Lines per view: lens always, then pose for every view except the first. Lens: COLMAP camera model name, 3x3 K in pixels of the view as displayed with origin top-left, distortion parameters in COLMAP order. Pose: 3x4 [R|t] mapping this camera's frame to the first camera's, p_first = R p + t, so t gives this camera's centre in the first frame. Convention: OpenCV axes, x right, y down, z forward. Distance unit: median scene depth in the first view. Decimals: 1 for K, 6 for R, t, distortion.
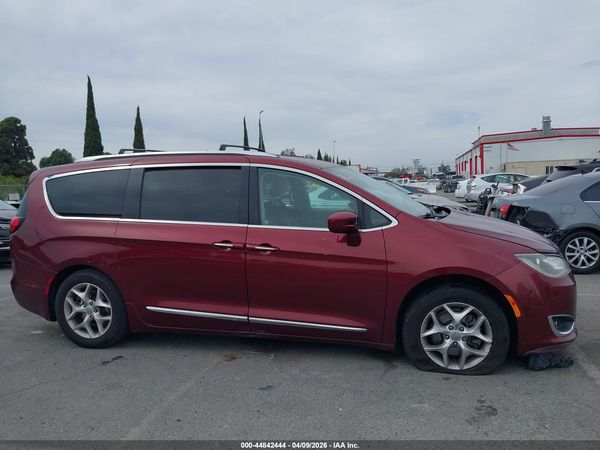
lens RADIAL K [[482.9, 0, 301.6], [0, 482.9, 223.2], [0, 0, 1]] dist [0.008324, -0.016238]
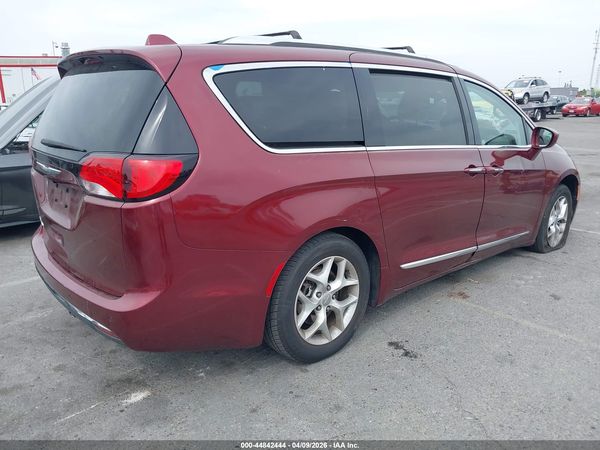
lens RADIAL K [[482.9, 0, 301.6], [0, 482.9, 223.2], [0, 0, 1]] dist [0.008324, -0.016238]
pose [[0.564251, -0.171209, 0.807656, -0.959175], [0.057377, 0.984028, 0.168511, -0.023014], [-0.823607, -0.048741, 0.565063, 0.692090]]
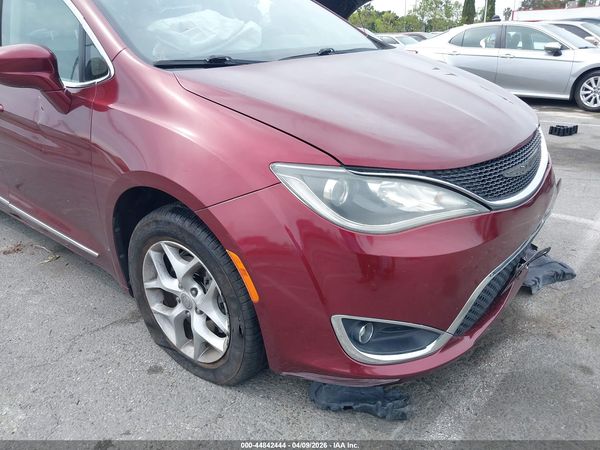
lens RADIAL K [[482.9, 0, 301.6], [0, 482.9, 223.2], [0, 0, 1]] dist [0.008324, -0.016238]
pose [[0.895898, 0.172612, -0.409357, 0.629857], [-0.045111, 0.952016, 0.302705, -0.013472], [0.441965, -0.252726, 0.860696, 0.621536]]
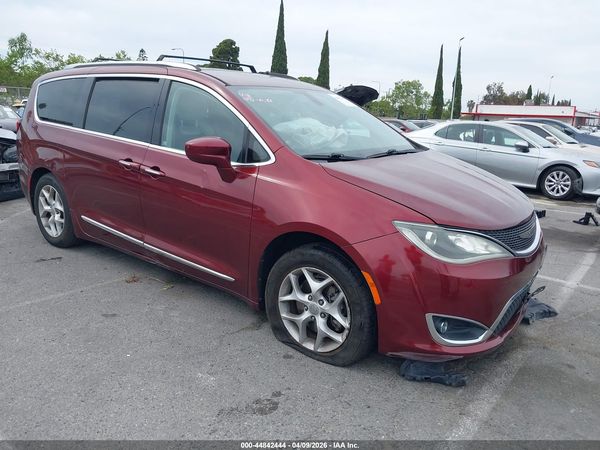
lens RADIAL K [[482.9, 0, 301.6], [0, 482.9, 223.2], [0, 0, 1]] dist [0.008324, -0.016238]
pose [[0.913289, 0.163343, -0.373125, 0.570868], [-0.110566, 0.981090, 0.158864, -0.029693], [0.392019, -0.103834, 0.914079, 0.281259]]
